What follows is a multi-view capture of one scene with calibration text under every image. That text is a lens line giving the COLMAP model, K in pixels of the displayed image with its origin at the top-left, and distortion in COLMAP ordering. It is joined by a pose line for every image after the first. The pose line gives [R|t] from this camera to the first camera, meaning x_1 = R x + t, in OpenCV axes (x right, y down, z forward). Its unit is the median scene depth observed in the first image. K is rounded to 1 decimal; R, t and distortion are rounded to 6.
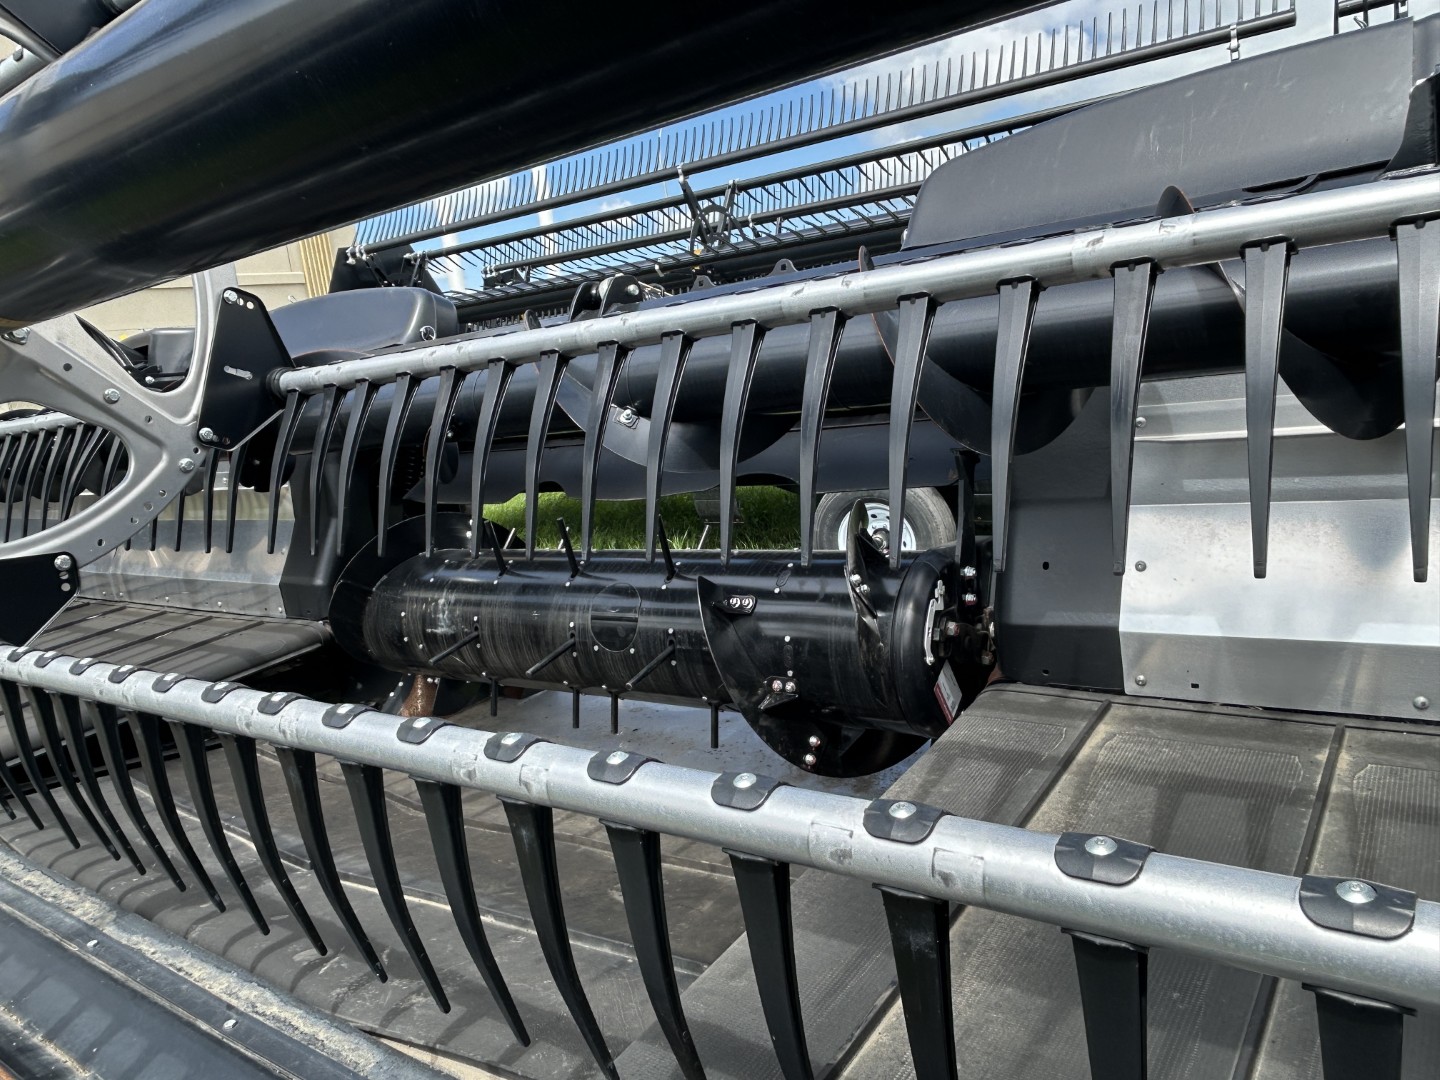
lens RADIAL K [[1025.2, 0, 720.0], [0, 1025.2, 540.0], [0, 0, 1]] dist [0.001836, -0.002268]
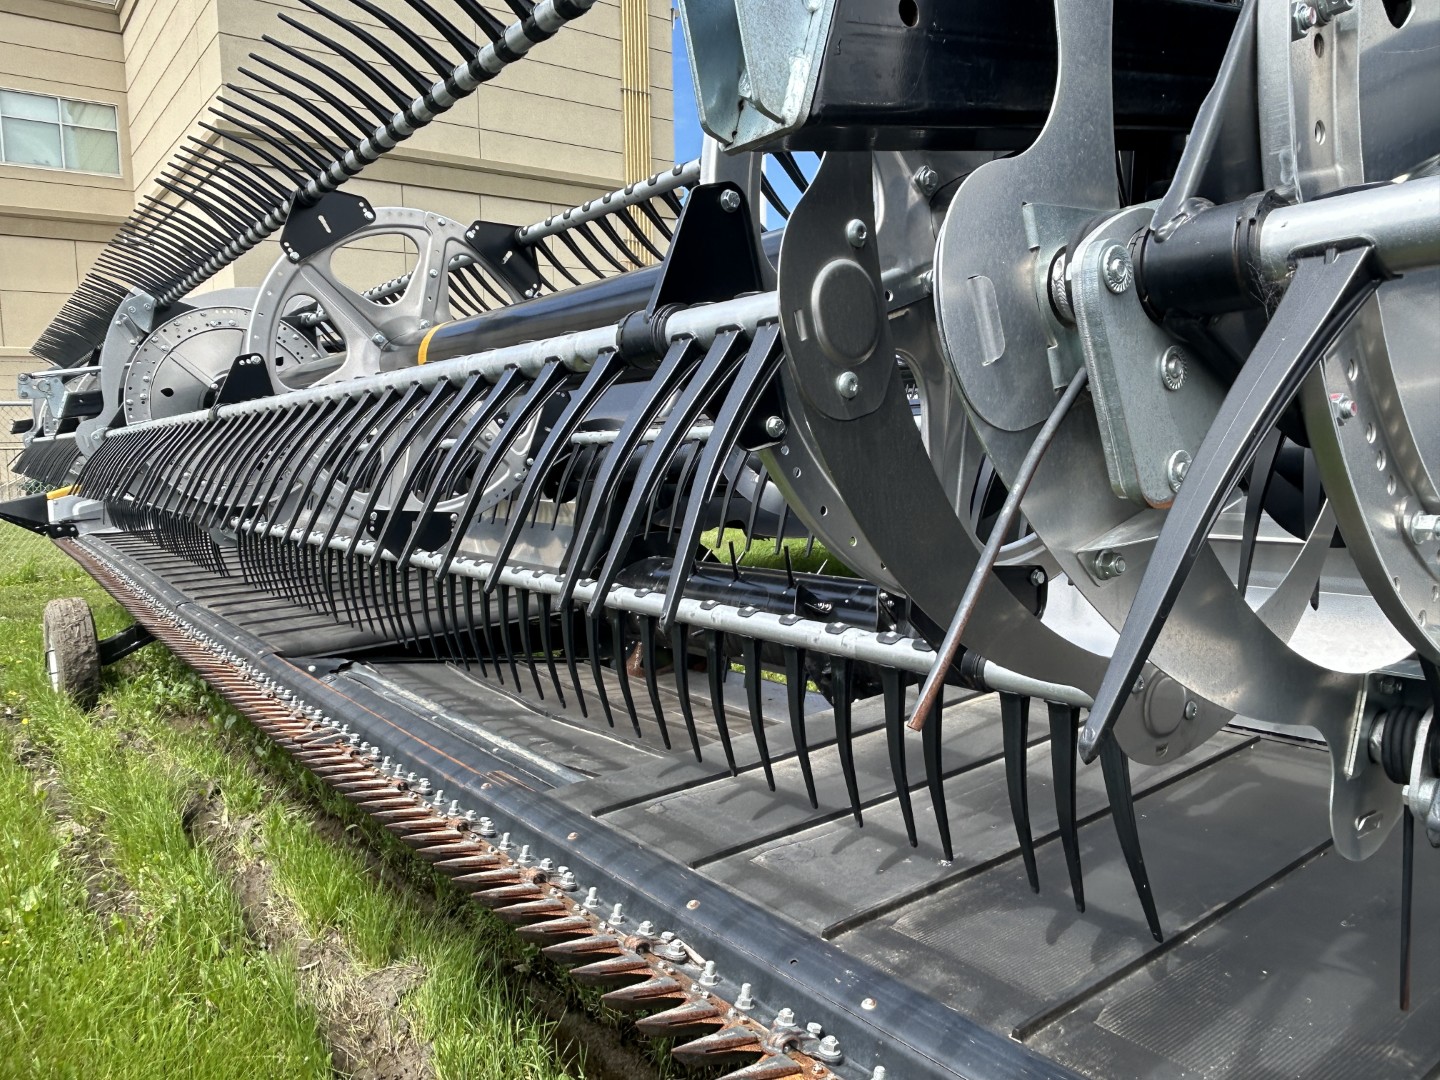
lens RADIAL K [[1025.2, 0, 720.0], [0, 1025.2, 540.0], [0, 0, 1]] dist [0.001836, -0.002268]
pose [[0.955109, 0.129166, -0.266613, 0.345154], [-0.147476, 0.987814, -0.049750, 0.079368], [0.256938, 0.086836, 0.962519, -0.695705]]
